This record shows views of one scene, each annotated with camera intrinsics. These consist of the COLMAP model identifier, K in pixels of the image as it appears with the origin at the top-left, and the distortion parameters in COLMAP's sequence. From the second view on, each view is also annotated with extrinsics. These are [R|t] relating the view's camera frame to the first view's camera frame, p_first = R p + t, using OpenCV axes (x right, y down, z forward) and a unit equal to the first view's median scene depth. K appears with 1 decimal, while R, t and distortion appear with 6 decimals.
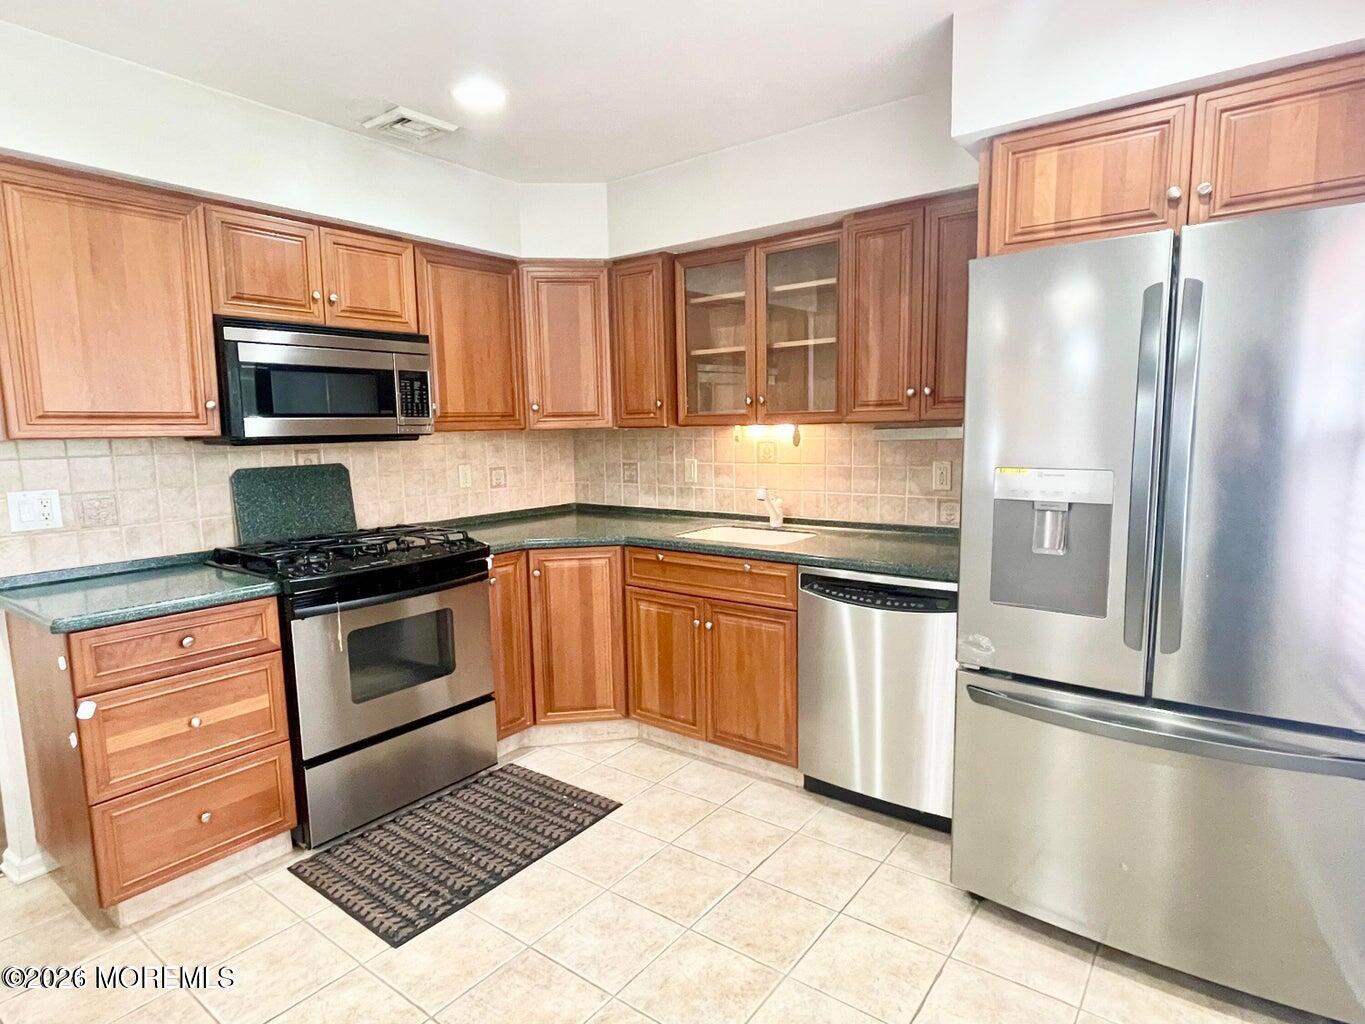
lens RADIAL K [[749.3, 0, 680.8], [0, 749.3, 523.2], [0, 0, 1]] dist [0.007416, -0.012616]
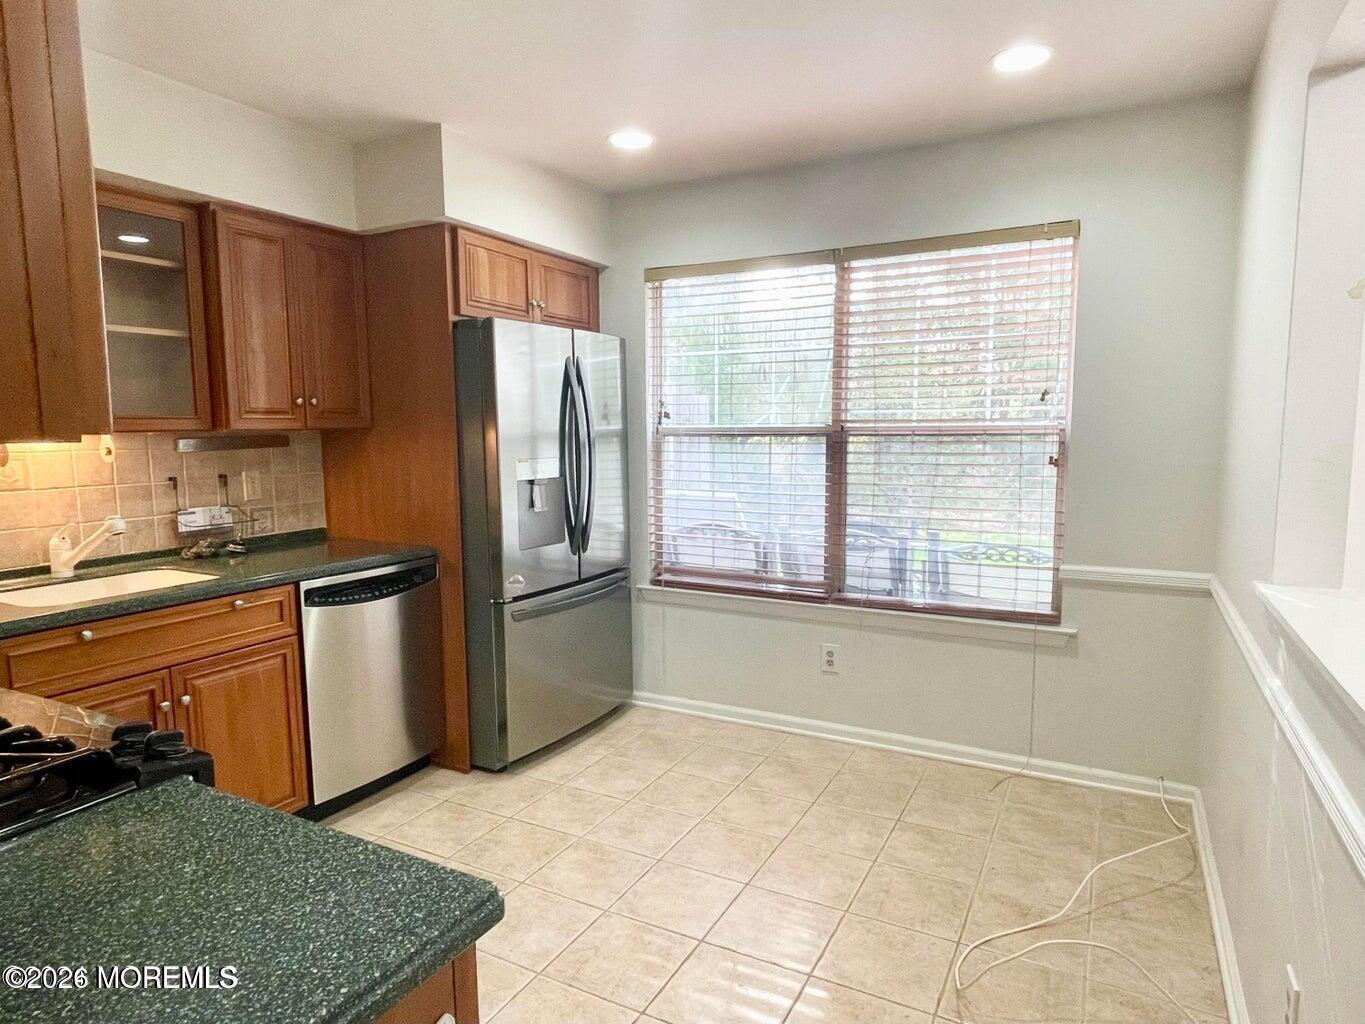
lens RADIAL K [[808.7, 0, 680.7], [0, 808.7, 522.8], [0, 0, 1]] dist [-0.006205, -0.003892]
pose [[-0.158056, -0.095005, 0.982849, -0.780137], [0.139297, 0.983261, 0.117446, -0.059248], [-0.977555, 0.155471, -0.142177, 0.586378]]
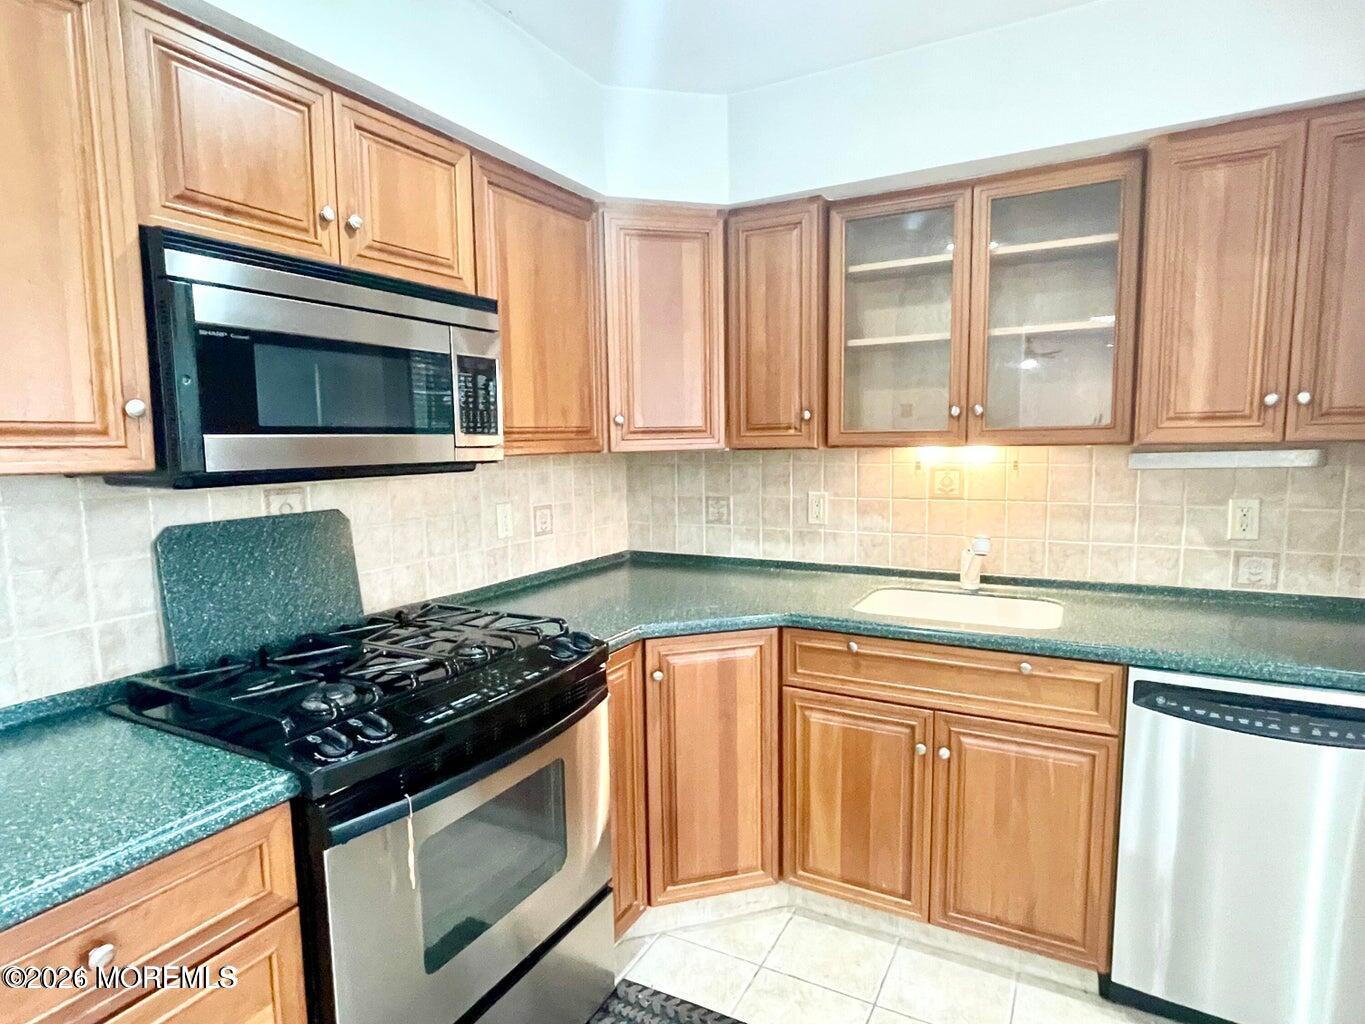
lens RADIAL K [[749.3, 0, 680.8], [0, 749.3, 523.2], [0, 0, 1]] dist [0.007416, -0.012616]
pose [[0.988977, -0.013871, 0.147415, -0.274610], [0.017005, 0.999655, -0.020021, -0.052637], [-0.147087, 0.022308, 0.988872, 0.368480]]
